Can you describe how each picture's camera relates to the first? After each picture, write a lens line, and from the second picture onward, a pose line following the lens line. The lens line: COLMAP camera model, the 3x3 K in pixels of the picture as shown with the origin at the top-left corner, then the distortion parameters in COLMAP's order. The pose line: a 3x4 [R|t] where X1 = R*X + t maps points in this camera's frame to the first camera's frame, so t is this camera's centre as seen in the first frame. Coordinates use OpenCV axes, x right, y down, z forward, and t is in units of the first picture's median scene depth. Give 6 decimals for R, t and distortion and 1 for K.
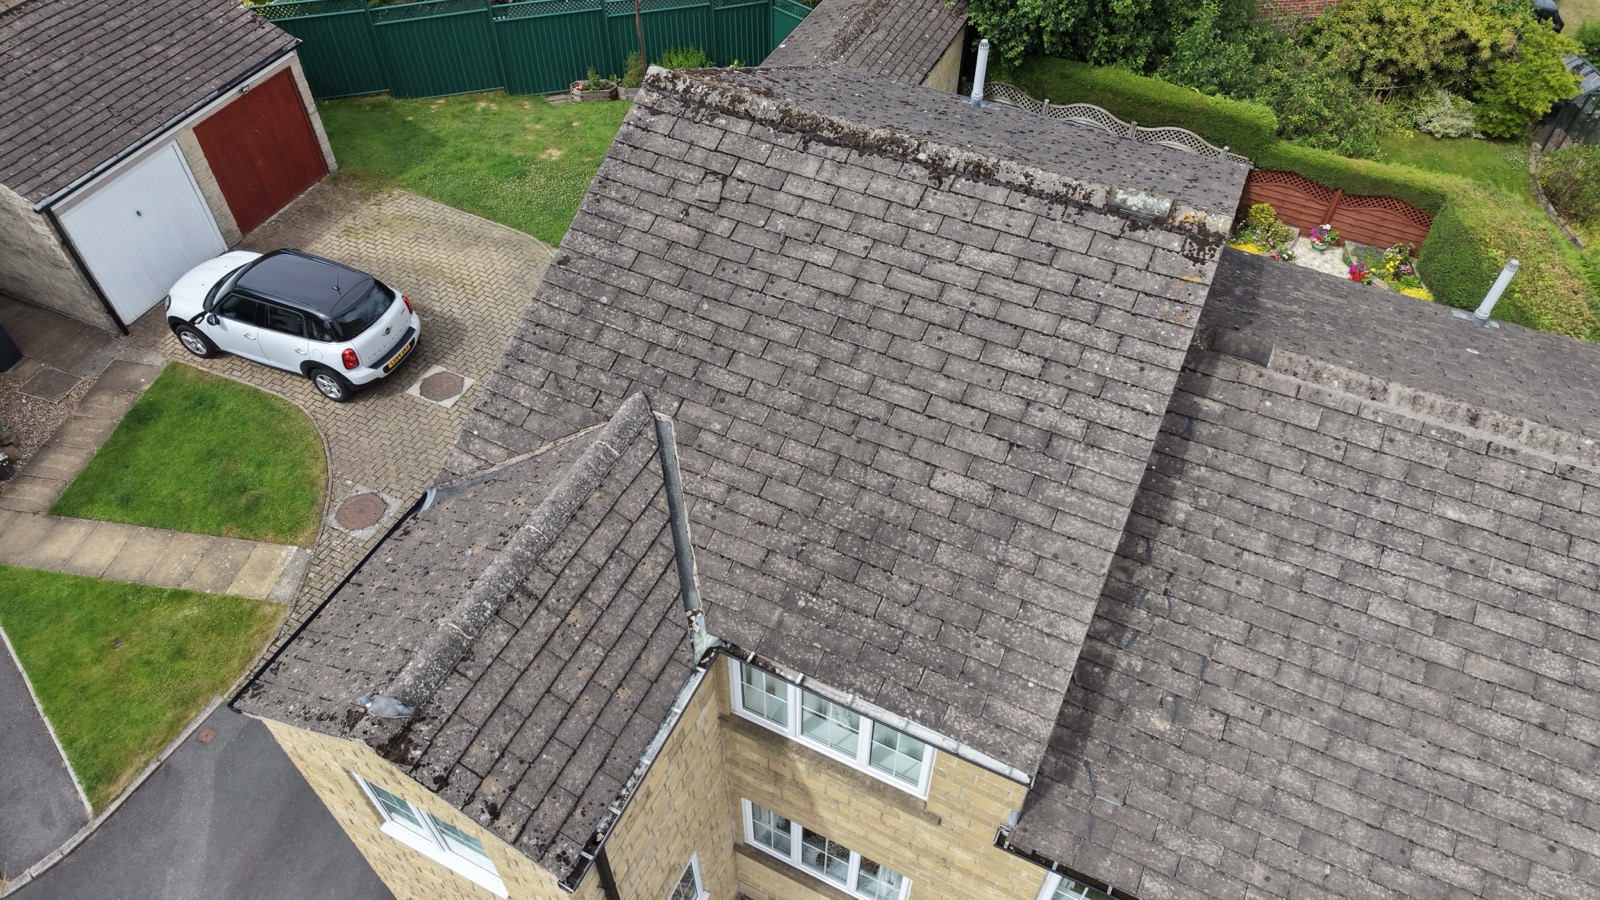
lens RADIAL K [[1074.7, 0, 805.9], [0, 1074.7, 442.4], [0, 0, 1]] dist [0.000881, -0.009144]
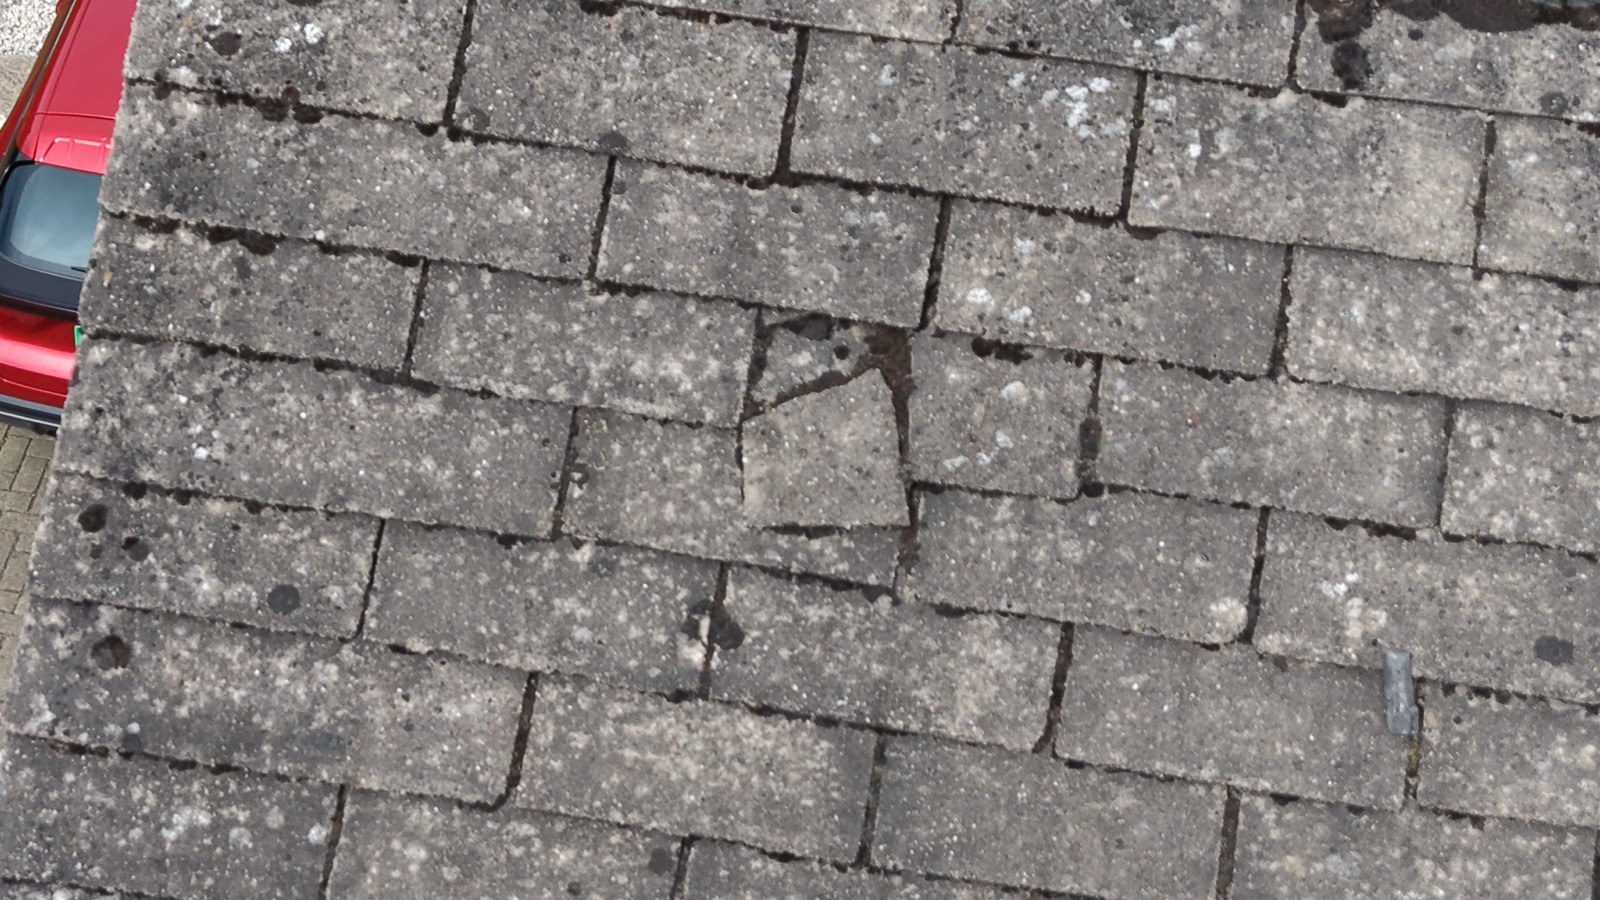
lens RADIAL K [[1074.7, 0, 804.3], [0, 1074.7, 449.6], [0, 0, 1]] dist [0.000881, -0.009144]
pose [[0.952754, -0.249157, 0.173725, -0.122844], [0.208382, 0.952295, 0.222960, -0.276761], [-0.220989, -0.176225, 0.959223, 0.867006]]
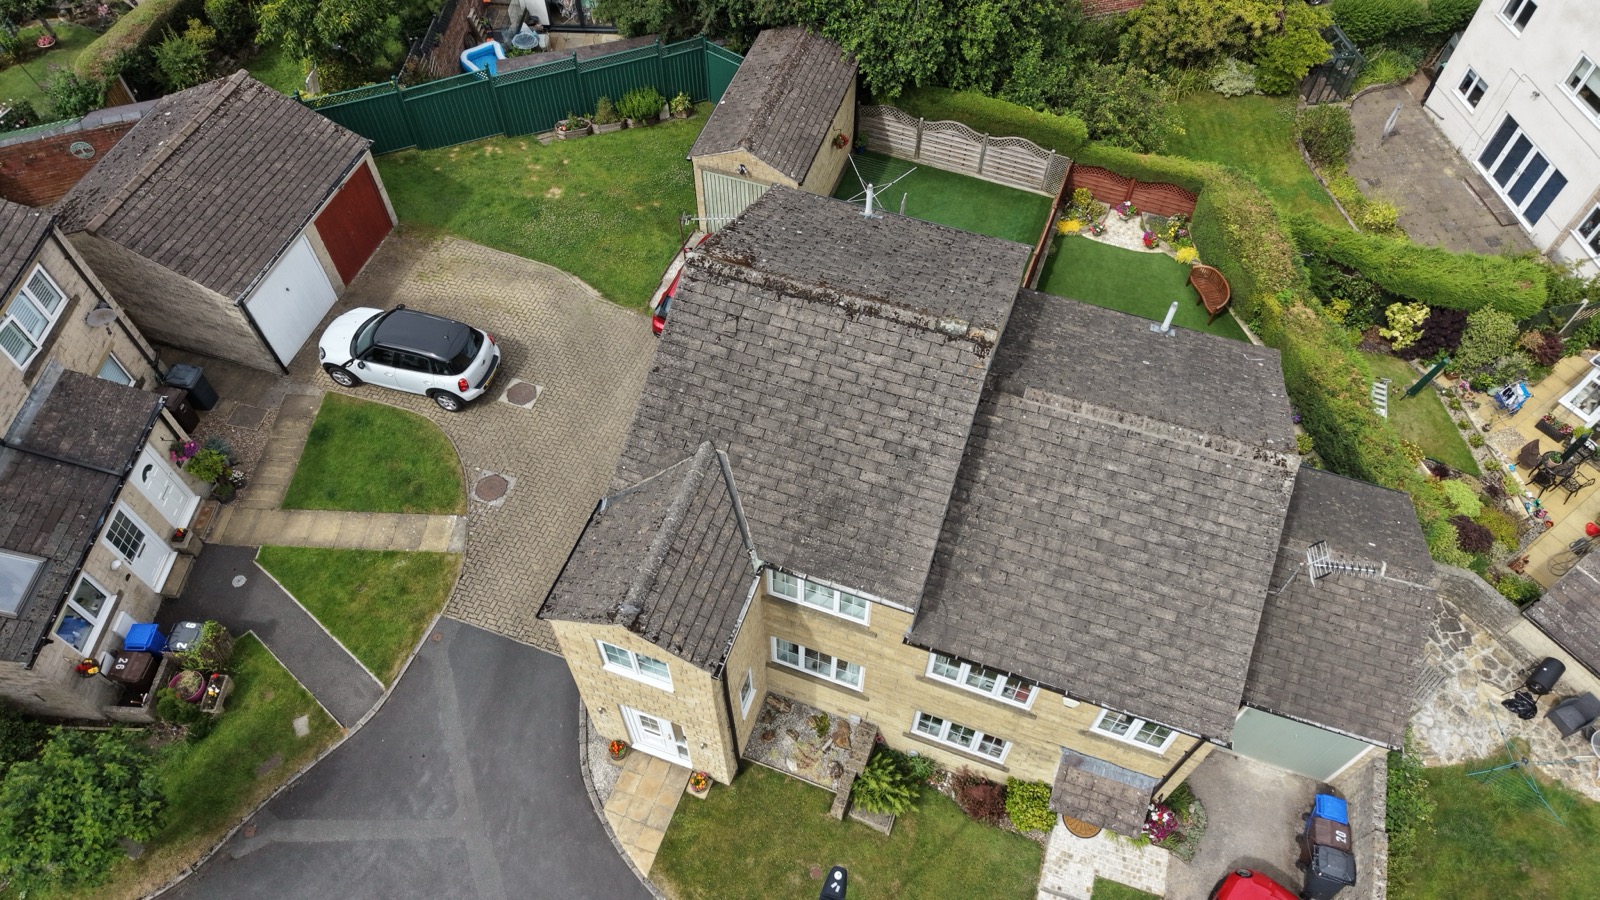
lens RADIAL K [[1074.7, 0, 804.6], [0, 1074.7, 453.8], [0, 0, 1]] dist [0.000881, -0.009144]
pose [[0.993890, -0.092683, 0.059937, -0.095961], [0.083510, 0.986522, 0.140716, -0.272543], [-0.072171, -0.134851, 0.988234, -0.911643]]
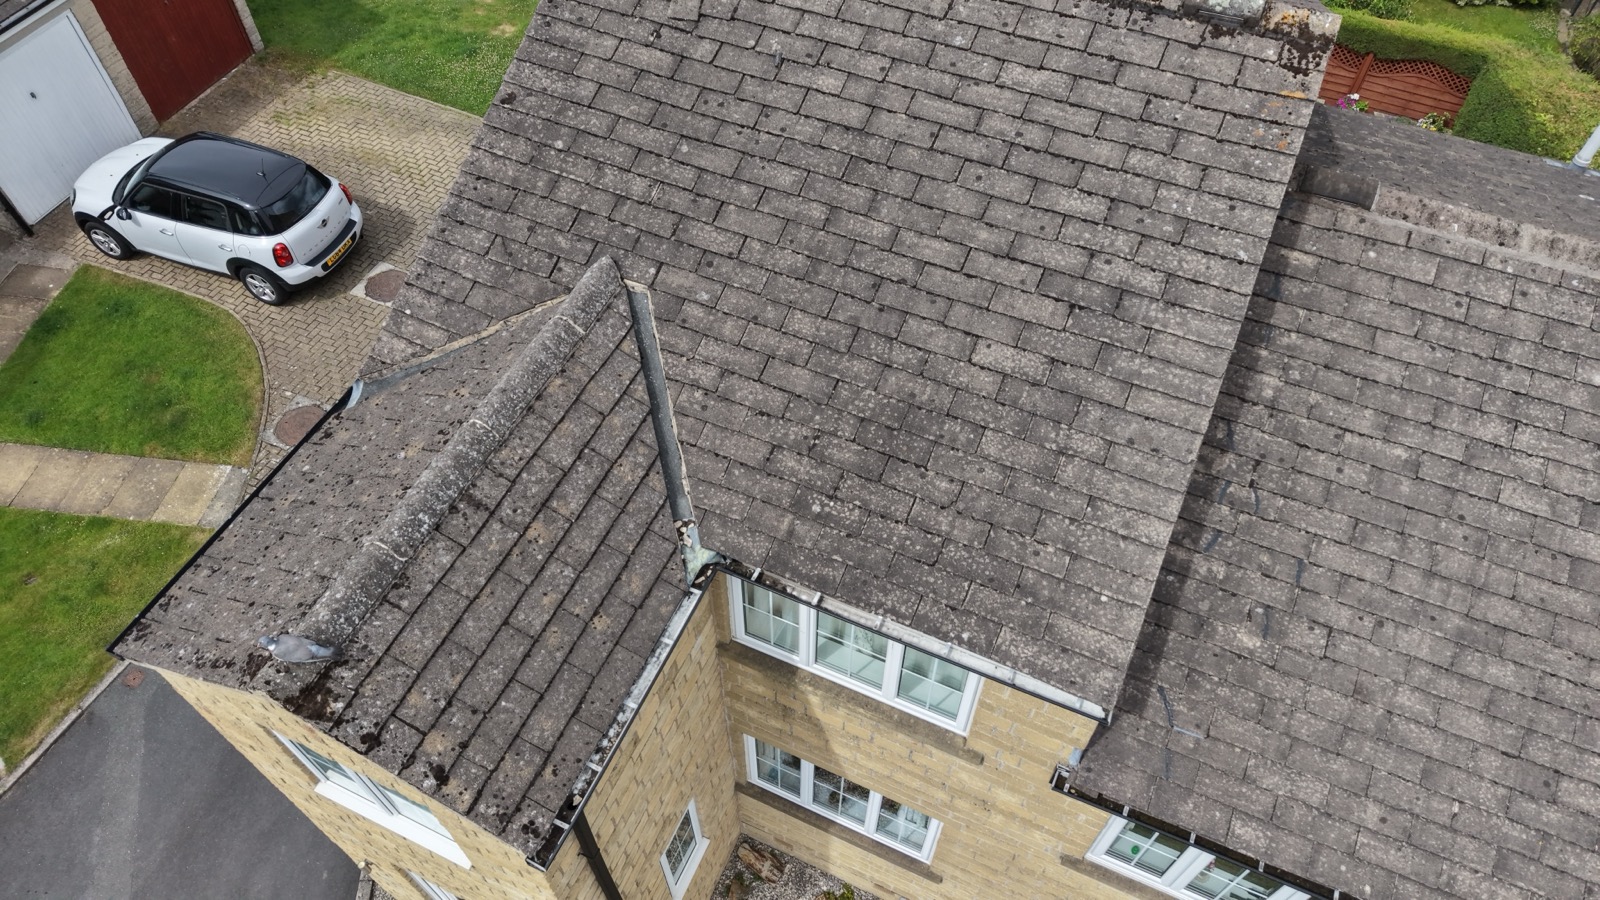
lens RADIAL K [[1074.7, 0, 806.9], [0, 1074.7, 445.0], [0, 0, 1]] dist [0.000881, -0.009144]
pose [[0.999507, -0.024382, 0.019771, -0.023053], [0.022765, 0.996671, 0.078284, 0.034328], [-0.021614, -0.077796, 0.996735, 0.170380]]
